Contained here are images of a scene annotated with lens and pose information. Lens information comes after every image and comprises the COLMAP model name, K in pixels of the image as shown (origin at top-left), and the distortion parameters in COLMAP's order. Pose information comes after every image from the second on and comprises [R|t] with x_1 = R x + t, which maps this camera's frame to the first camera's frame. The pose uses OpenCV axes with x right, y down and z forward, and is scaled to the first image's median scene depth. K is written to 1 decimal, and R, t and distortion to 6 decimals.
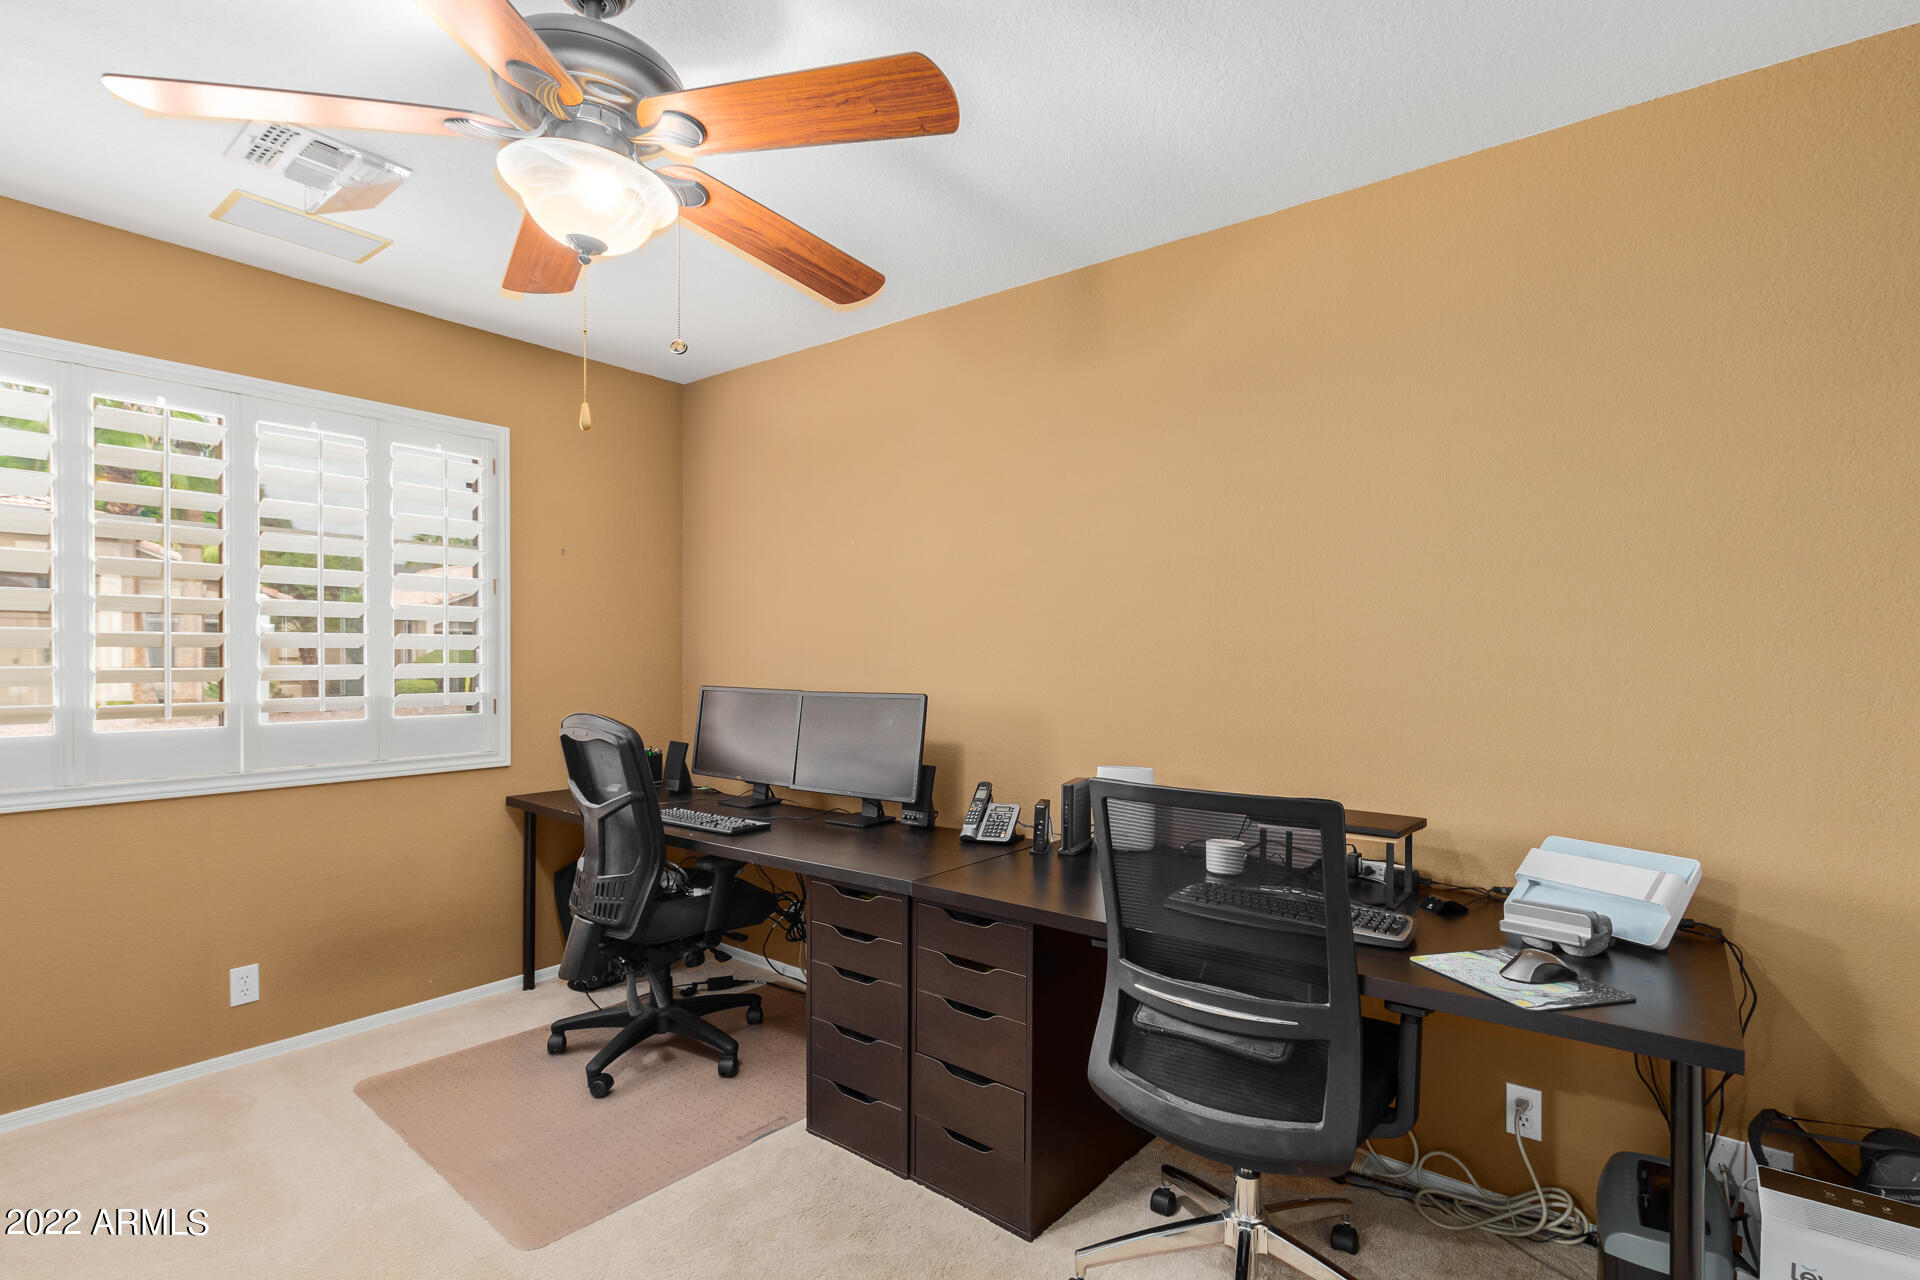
lens RADIAL K [[904.9, 0, 958.2], [0, 904.9, 641.7], [0, 0, 1]] dist [0.001809, -0.002392]
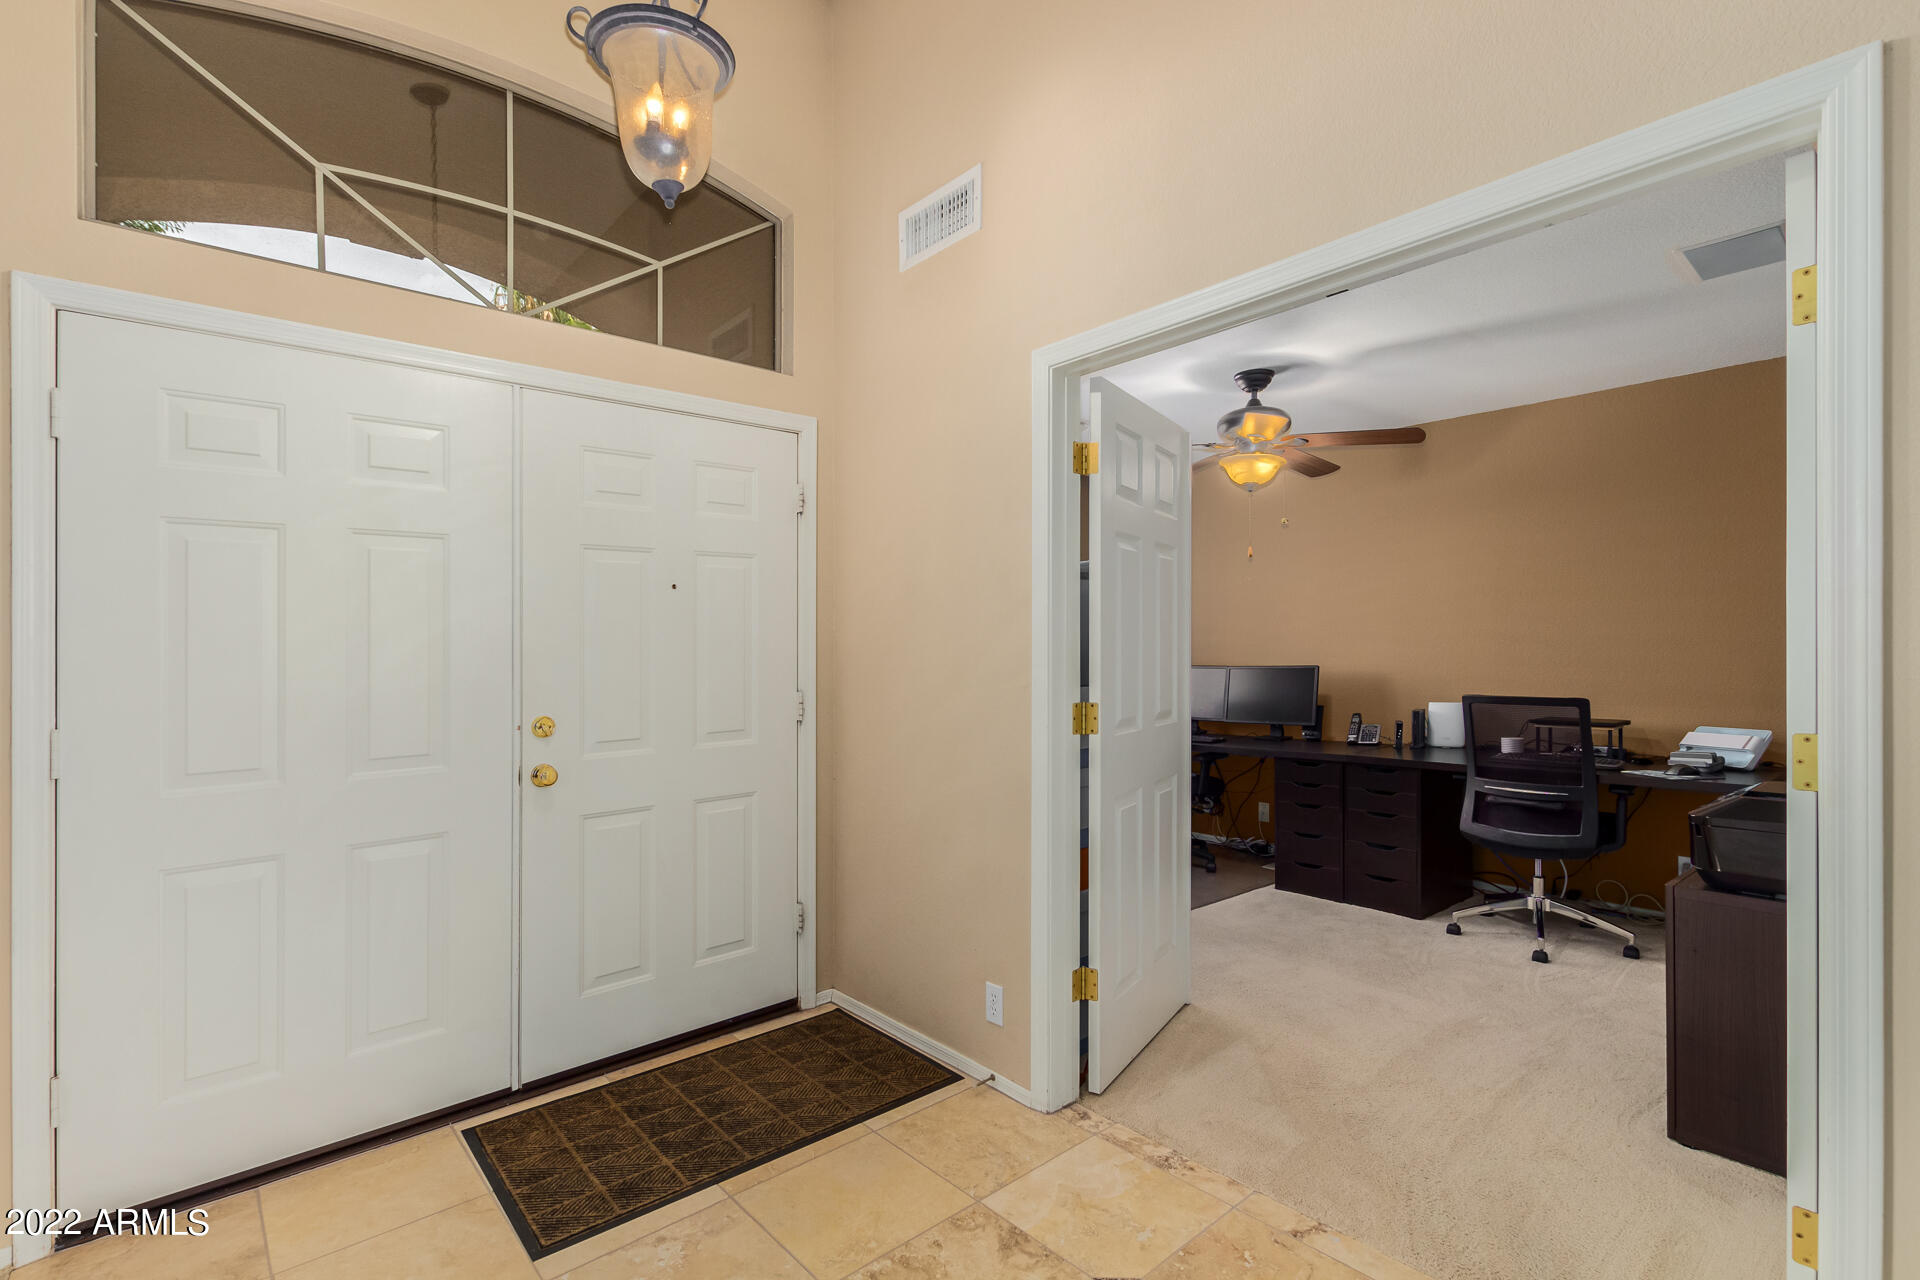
lens RADIAL K [[904.9, 0, 950.8], [0, 904.9, 648.4], [0, 0, 1]] dist [0.001809, -0.002392]
pose [[0.983694, -0.016554, -0.179087, -0.600486], [0.019314, 0.999720, 0.013681, -0.017092], [0.178810, -0.016917, 0.983738, -1.236434]]
